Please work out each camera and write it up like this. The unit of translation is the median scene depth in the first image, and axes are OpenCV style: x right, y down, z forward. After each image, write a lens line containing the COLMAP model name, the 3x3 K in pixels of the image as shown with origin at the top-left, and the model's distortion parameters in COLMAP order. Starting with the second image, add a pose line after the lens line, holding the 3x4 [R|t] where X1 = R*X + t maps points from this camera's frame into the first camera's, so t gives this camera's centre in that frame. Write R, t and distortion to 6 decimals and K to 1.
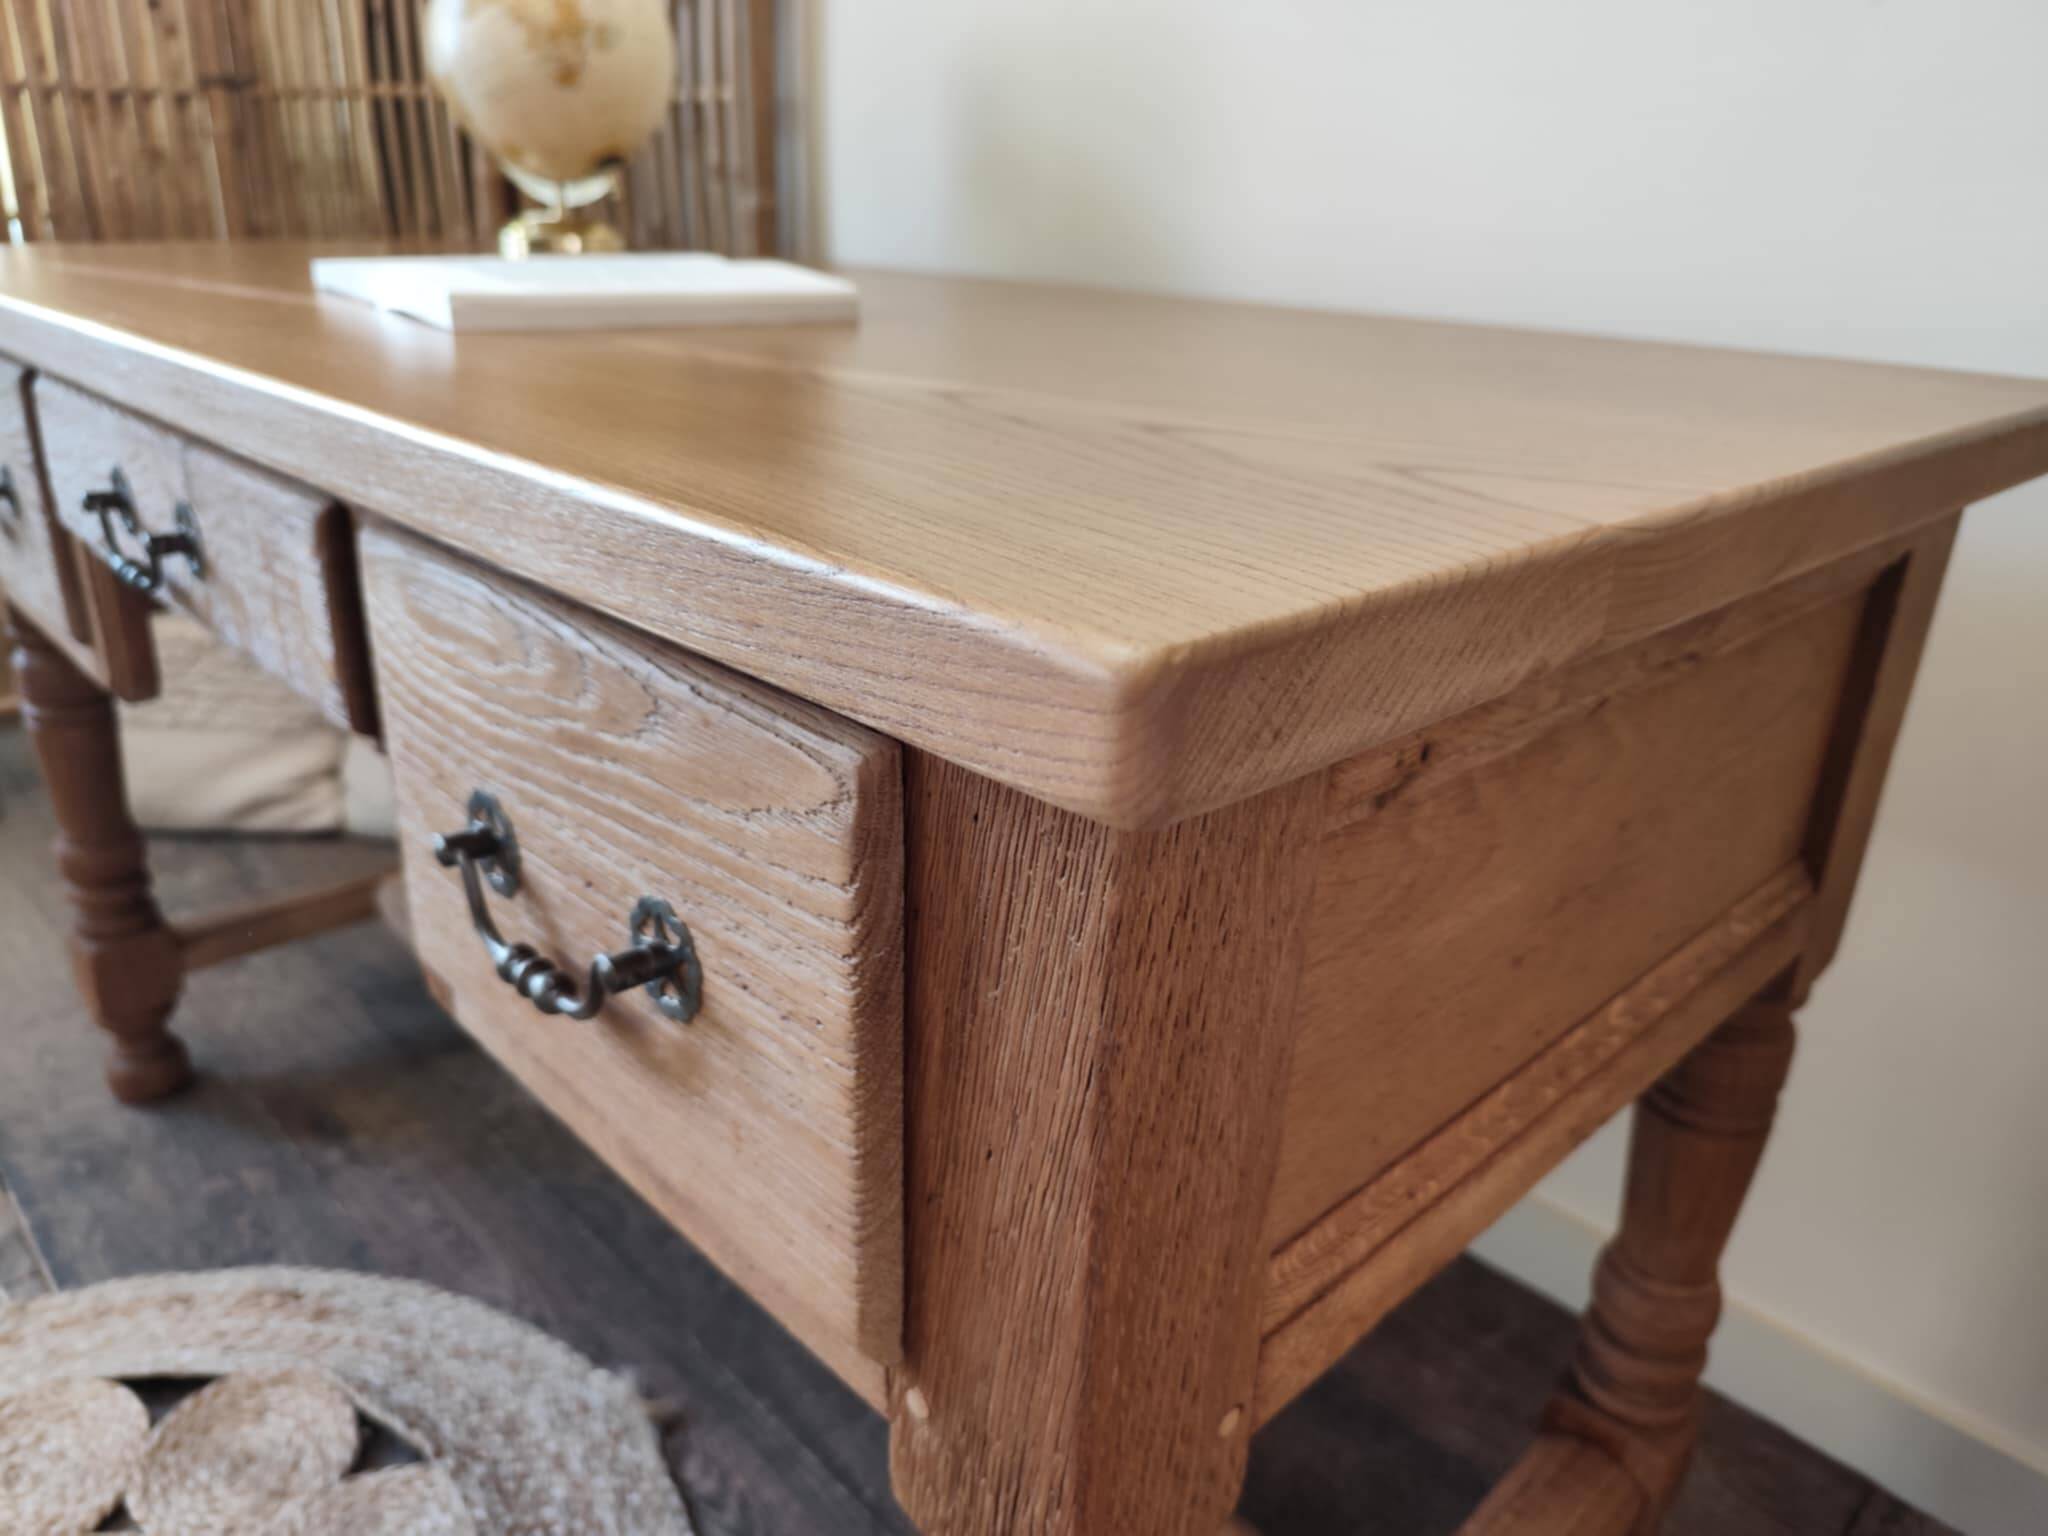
lens RADIAL K [[1448.7, 0, 1024.0], [0, 1448.7, 768.0], [0, 0, 1]] dist [0.000751, -0.030546]
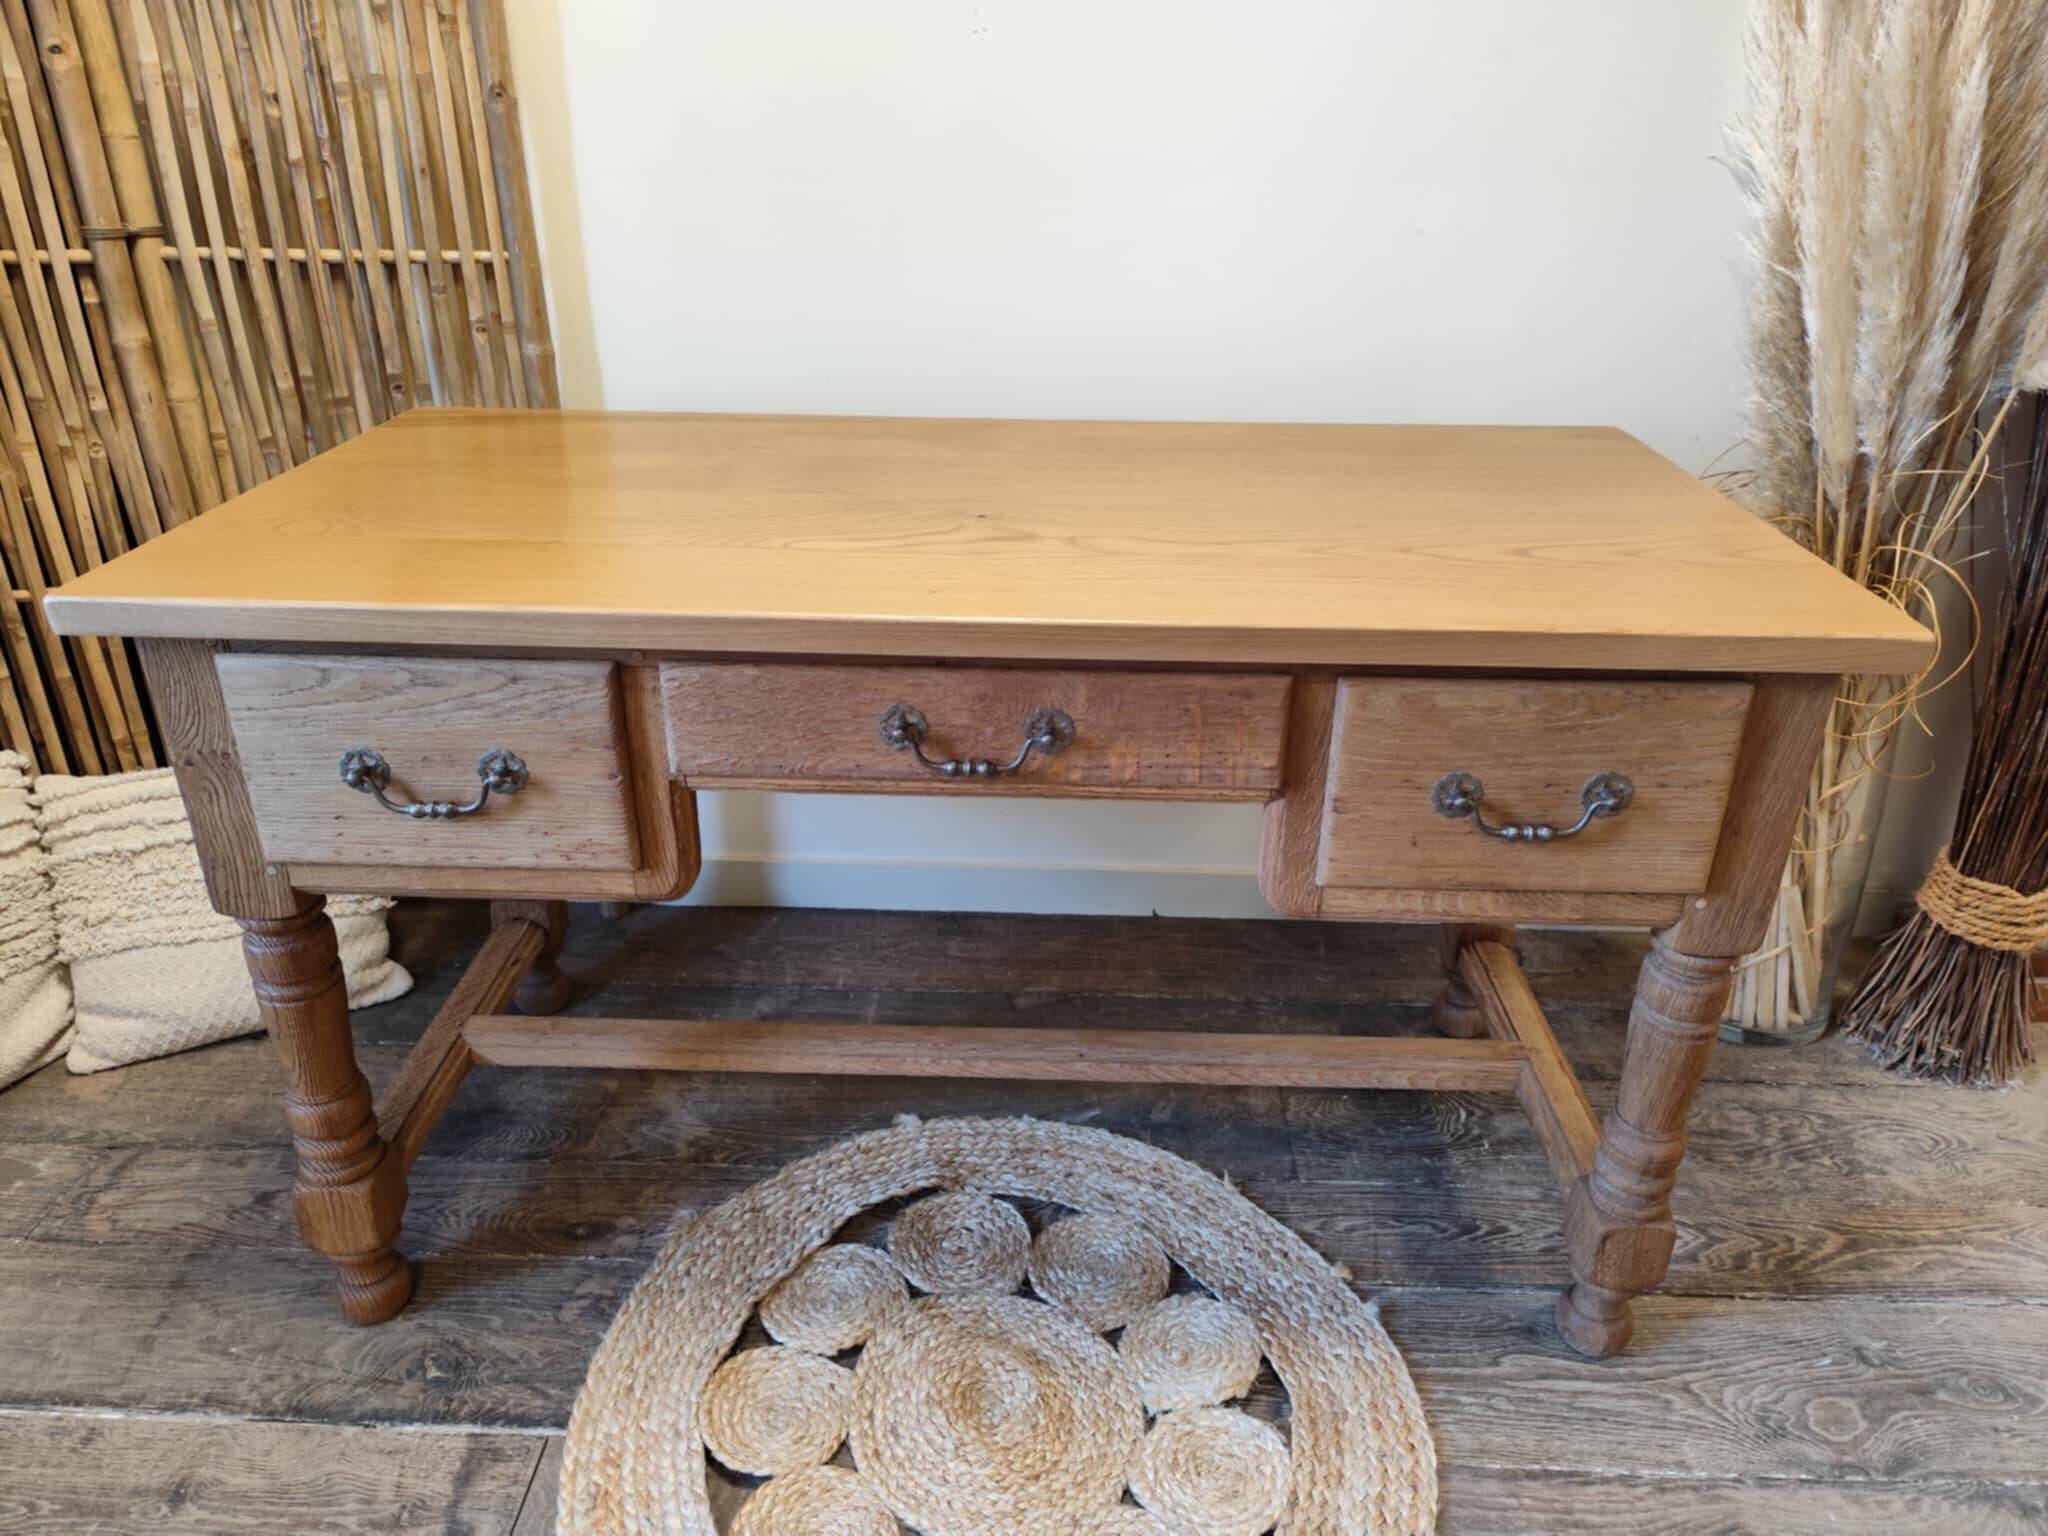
lens RADIAL K [[1396.7, 0, 1024.0], [0, 1396.7, 768.0], [0, 0, 1]] dist [0.022561, -0.027395]
pose [[0.715106, -0.331567, 0.615375, -1.063341], [0.271609, 0.942970, 0.192449, -0.289173], [-0.644090, 0.029521, 0.764380, -0.112837]]
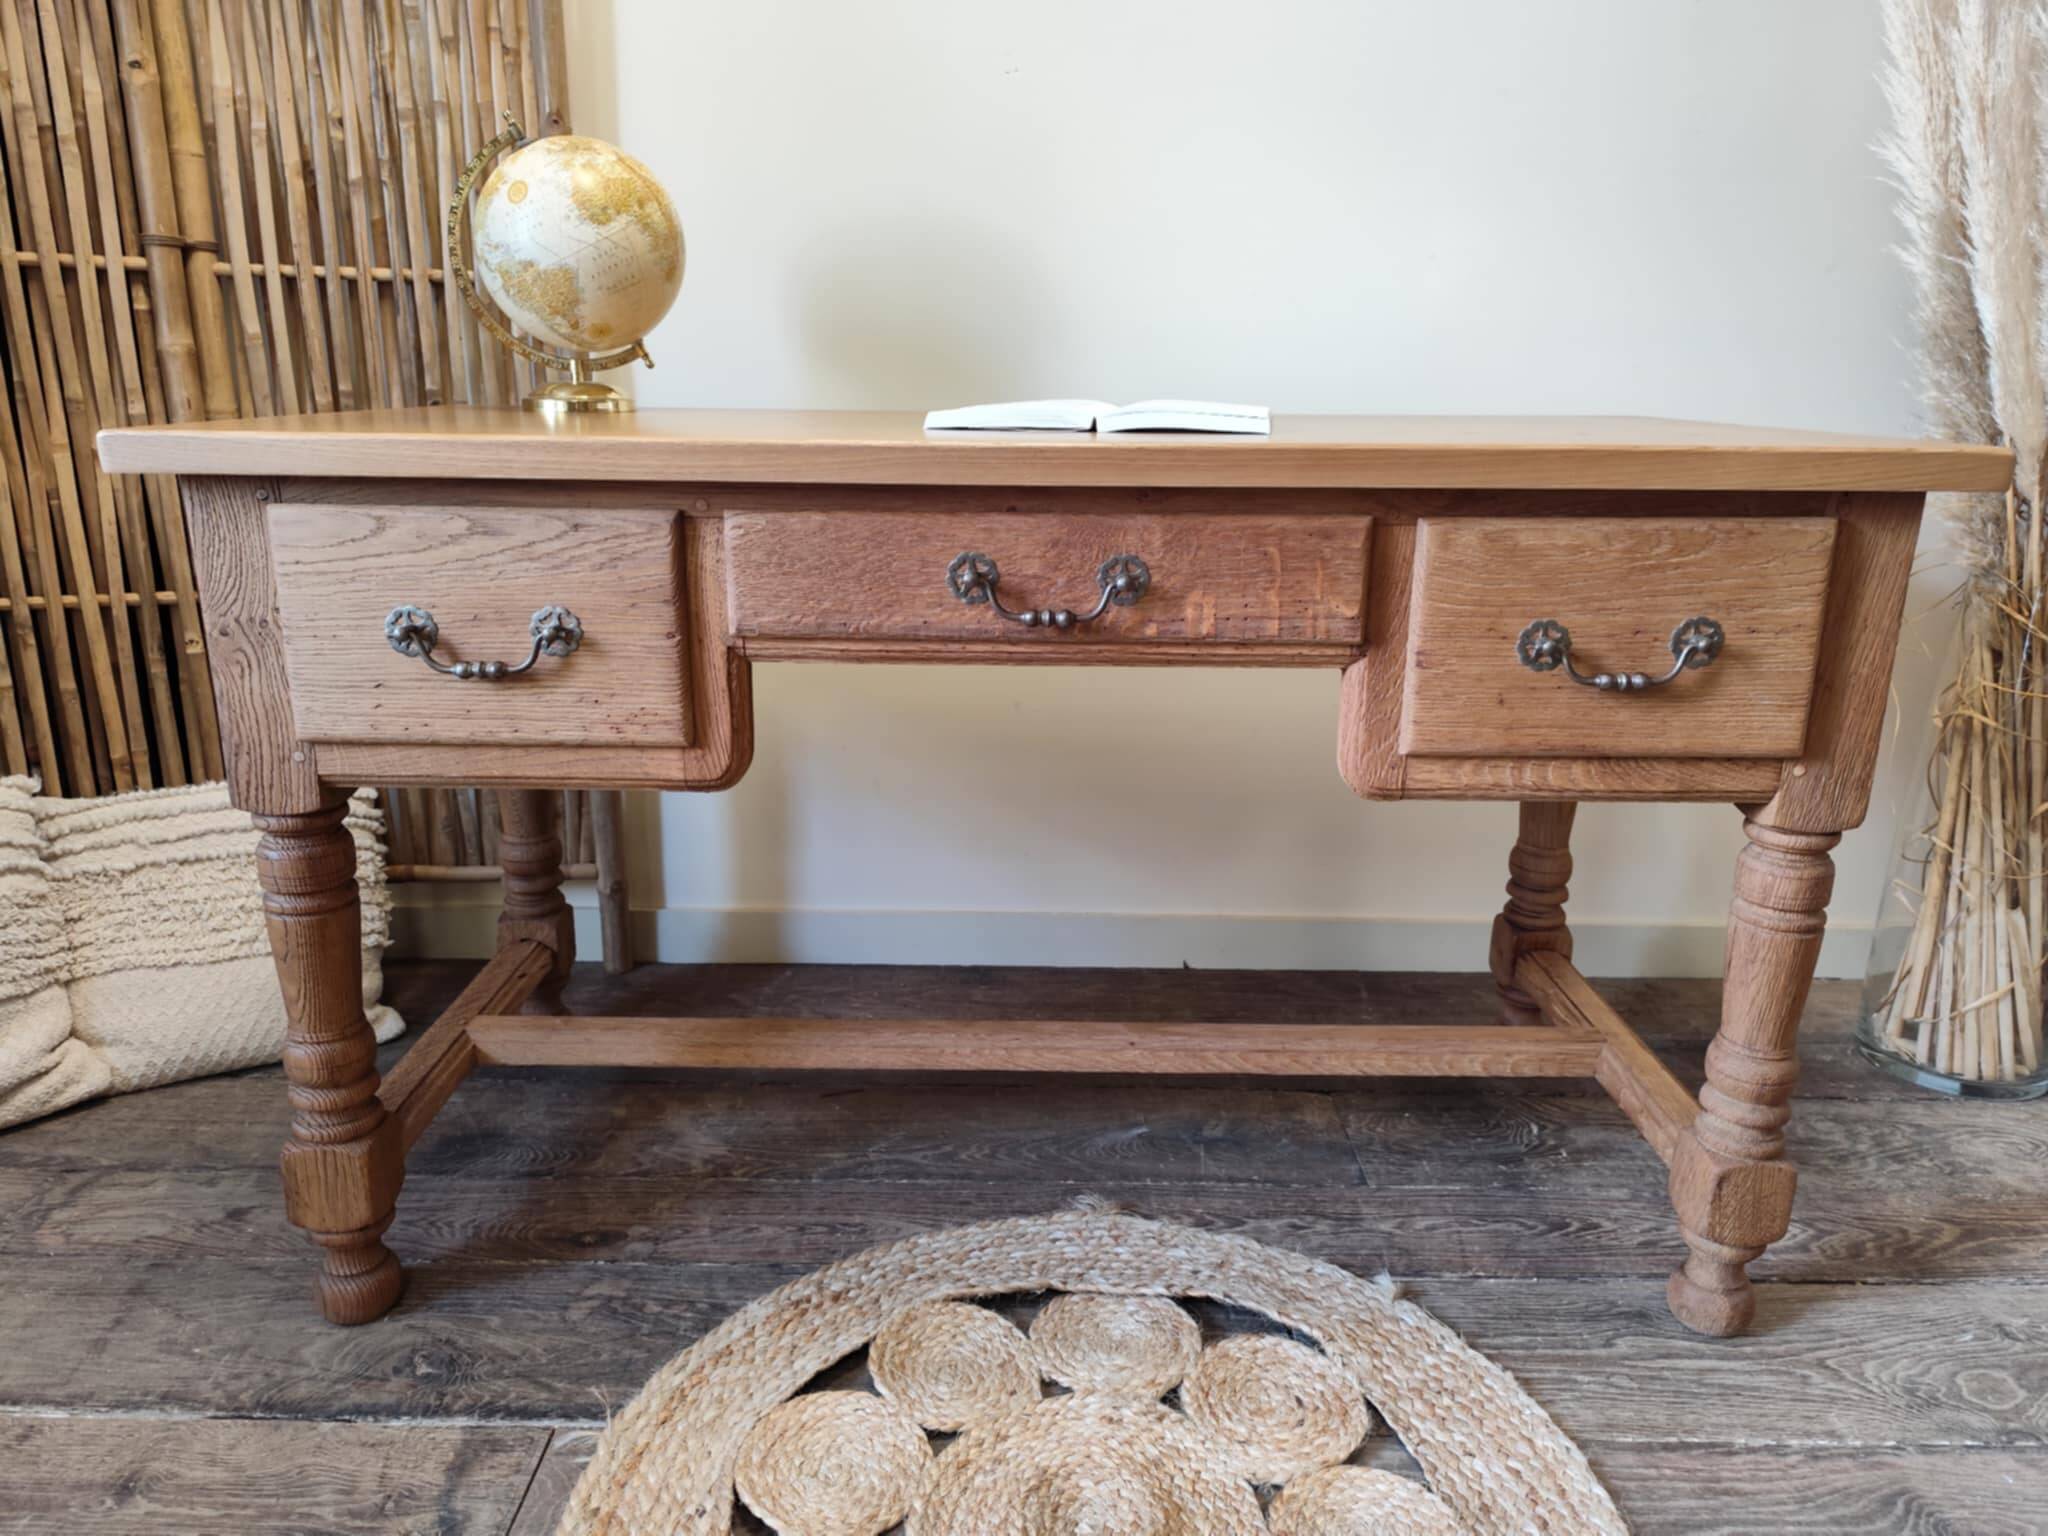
lens RADIAL K [[1403.9, 0, 1021.5], [0, 1403.9, 767.2], [0, 0, 1]] dist [0.017306, -0.023502]
pose [[0.698949, -0.221033, 0.680158, -1.176573], [0.278007, 0.960217, 0.026357, -0.022976], [-0.658925, 0.170667, 0.732591, -0.002490]]
